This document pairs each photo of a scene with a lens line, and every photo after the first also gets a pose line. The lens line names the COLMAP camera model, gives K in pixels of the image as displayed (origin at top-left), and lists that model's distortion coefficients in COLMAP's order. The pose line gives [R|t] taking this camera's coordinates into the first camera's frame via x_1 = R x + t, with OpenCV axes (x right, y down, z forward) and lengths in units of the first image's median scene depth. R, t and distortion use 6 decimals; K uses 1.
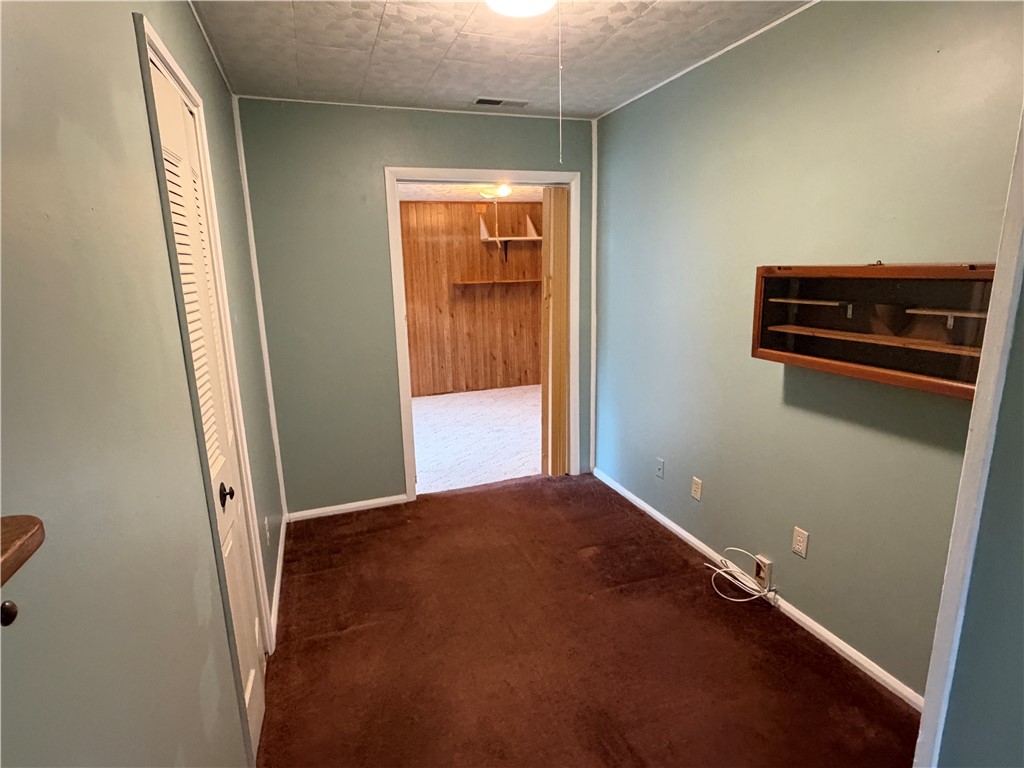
lens RADIAL K [[551.8, 0, 511.8], [0, 551.8, 385.5], [0, 0, 1]] dist [0.031697, -0.000676]
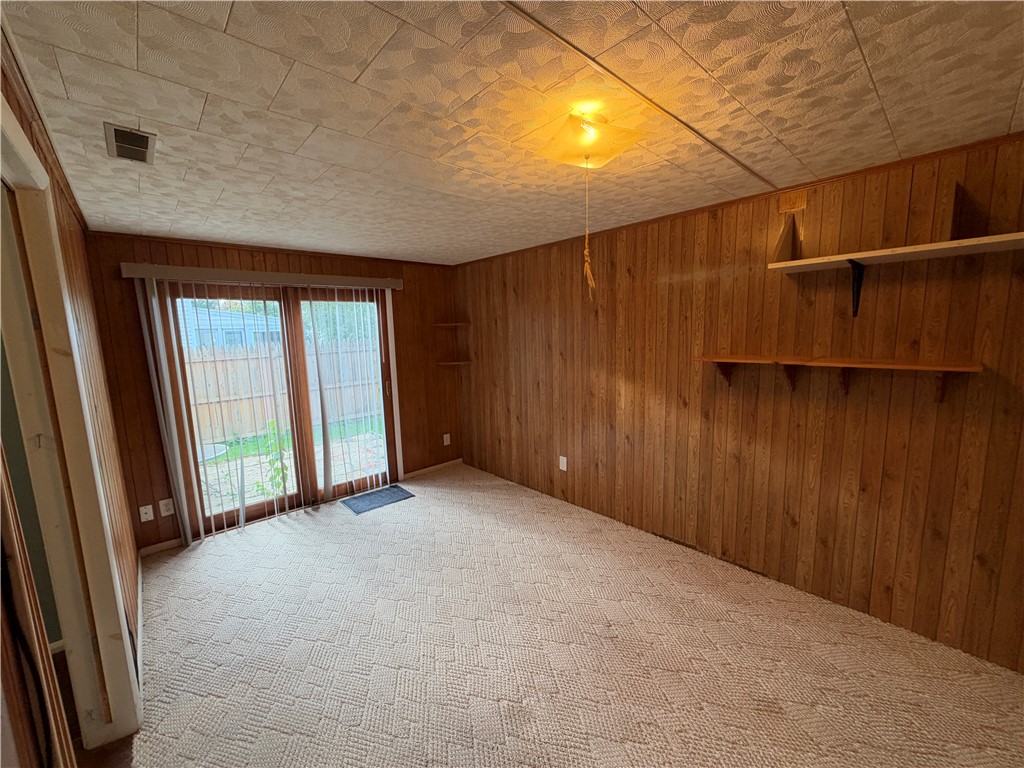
lens RADIAL K [[409.2, 0, 513.1], [0, 409.2, 383.3], [0, 0, 1]] dist [-0.001411, -0.000013]
pose [[0.825944, 0.078409, -0.558272, -0.044246], [-0.111676, 0.993412, -0.025696, -0.130089], [0.552580, 0.083569, 0.829260, 0.577000]]
